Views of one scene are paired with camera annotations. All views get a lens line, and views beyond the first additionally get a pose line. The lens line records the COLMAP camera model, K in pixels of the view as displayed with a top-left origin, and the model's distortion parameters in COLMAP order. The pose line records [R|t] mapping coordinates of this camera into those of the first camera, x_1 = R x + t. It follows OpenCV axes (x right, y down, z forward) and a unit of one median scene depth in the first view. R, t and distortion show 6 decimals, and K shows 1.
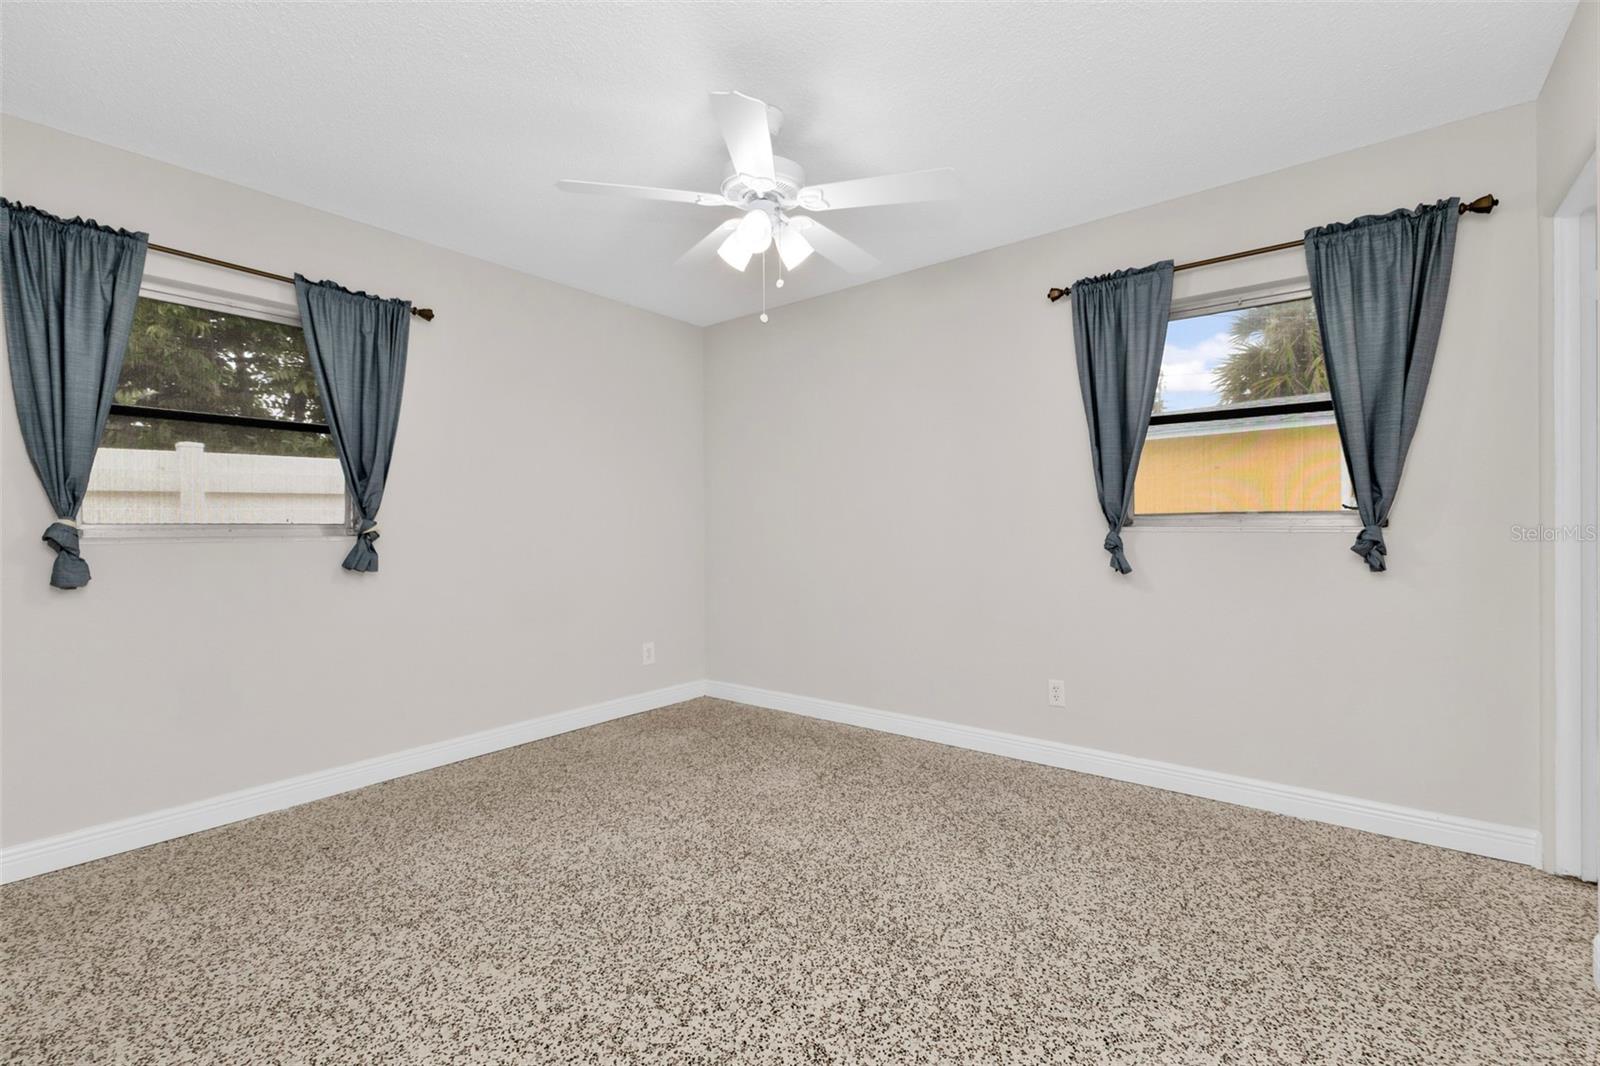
lens RADIAL K [[698.0, 0, 822.0], [0, 698.0, 531.0], [0, 0, 1]] dist [0.002482, 0.000264]
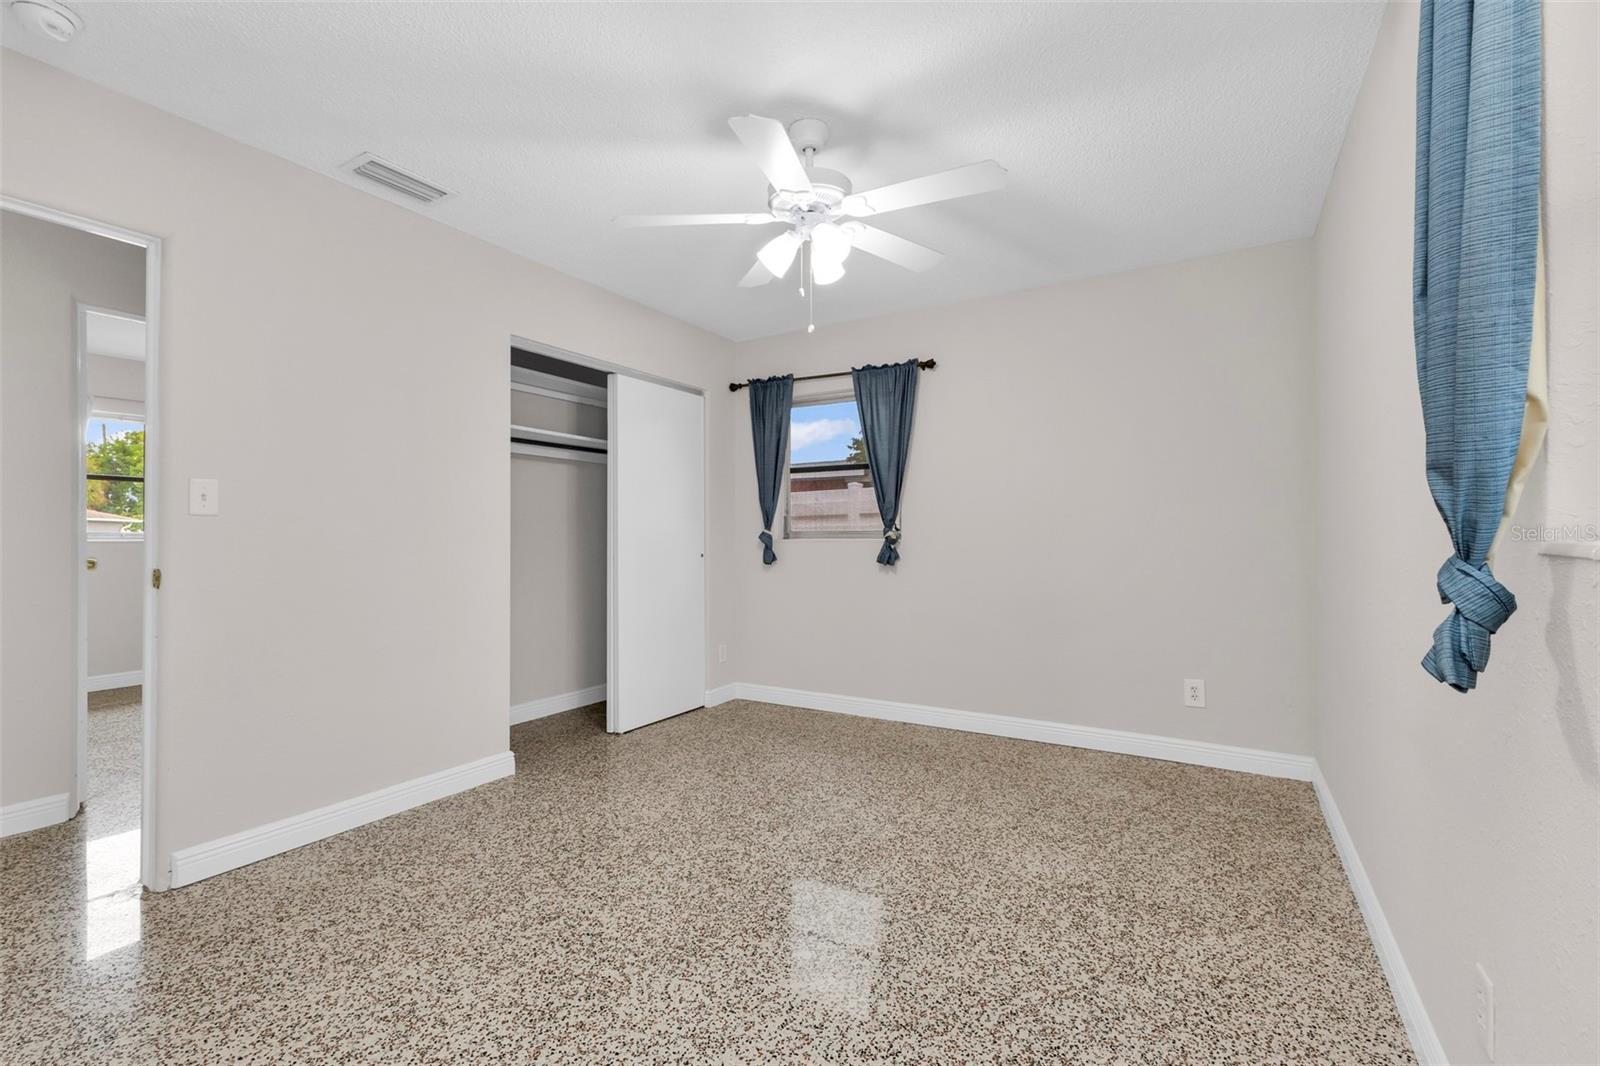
lens RADIAL K [[698.0, 0, 791.7], [0, 698.0, 536.0], [0, 0, 1]] dist [0.002482, 0.000264]
pose [[0.101450, 0.009678, -0.994794, 1.083001], [-0.003528, 0.999950, 0.009369, -0.018719], [0.994834, 0.002560, 0.101479, 1.022009]]
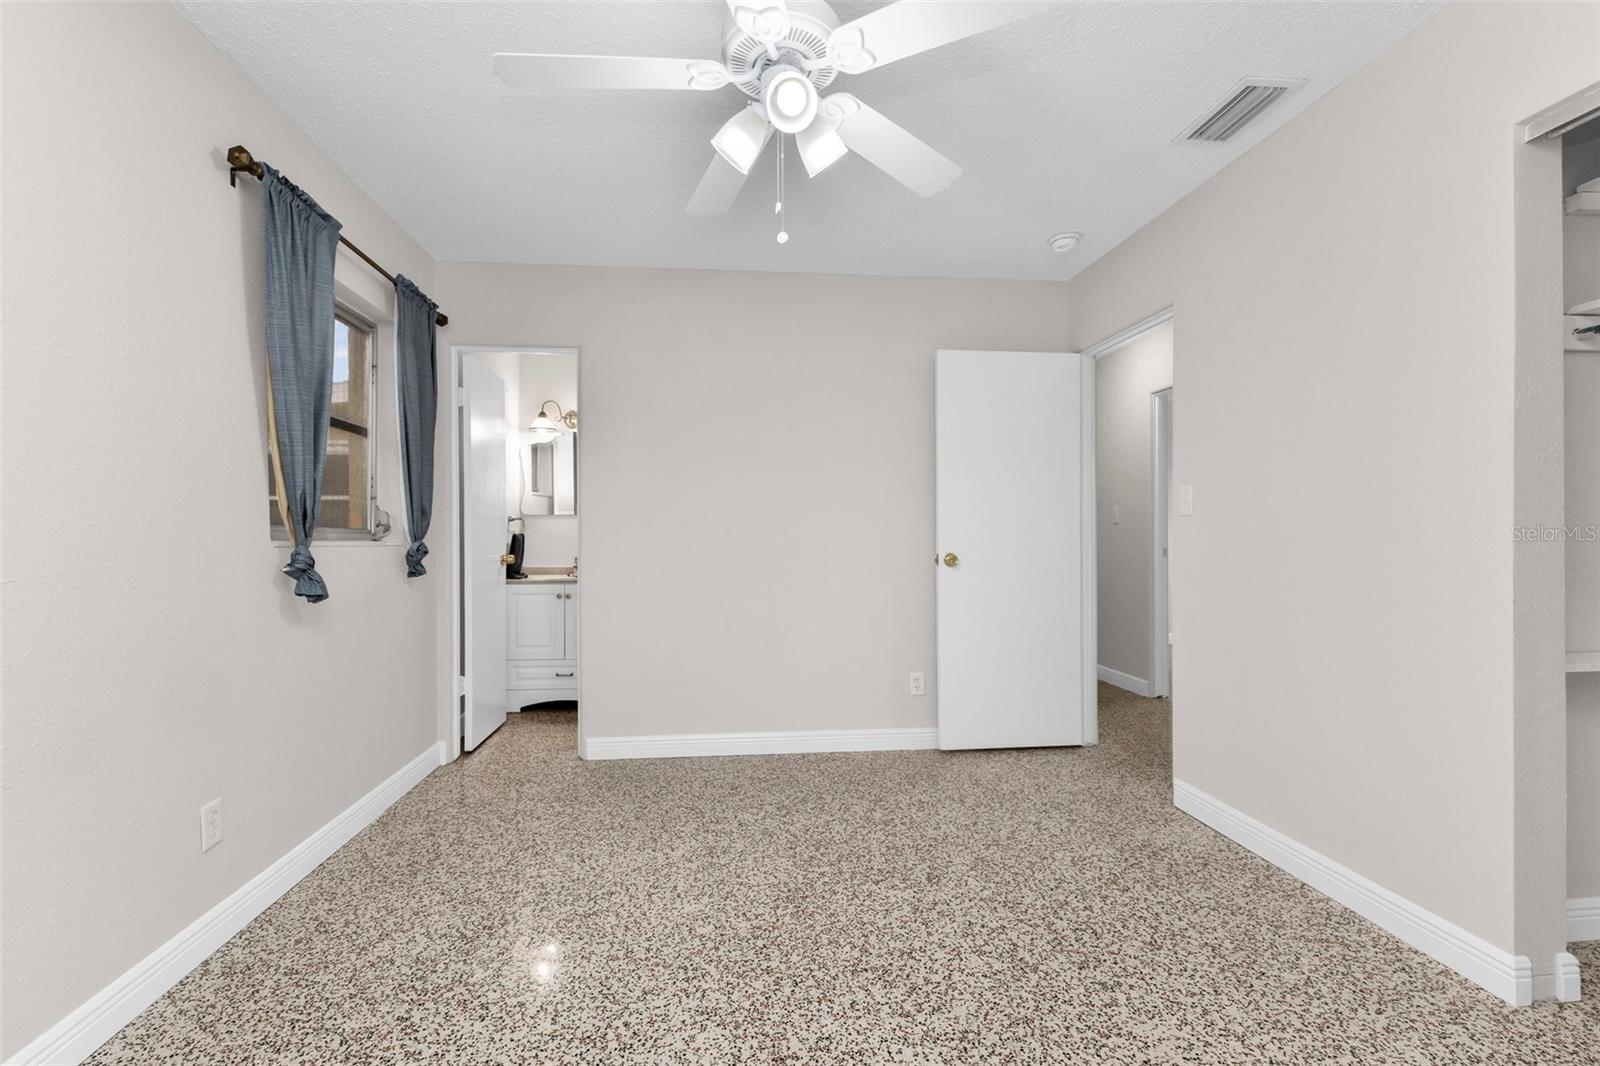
lens RADIAL K [[698.0, 0, 778.8], [0, 698.0, 525.3], [0, 0, 1]] dist [0.002482, 0.000264]
pose [[-0.676058, 0.024913, 0.736428, -0.705337], [0.015536, 0.999688, -0.019556, 0.001739], [-0.736685, -0.001779, -0.676234, 1.745864]]
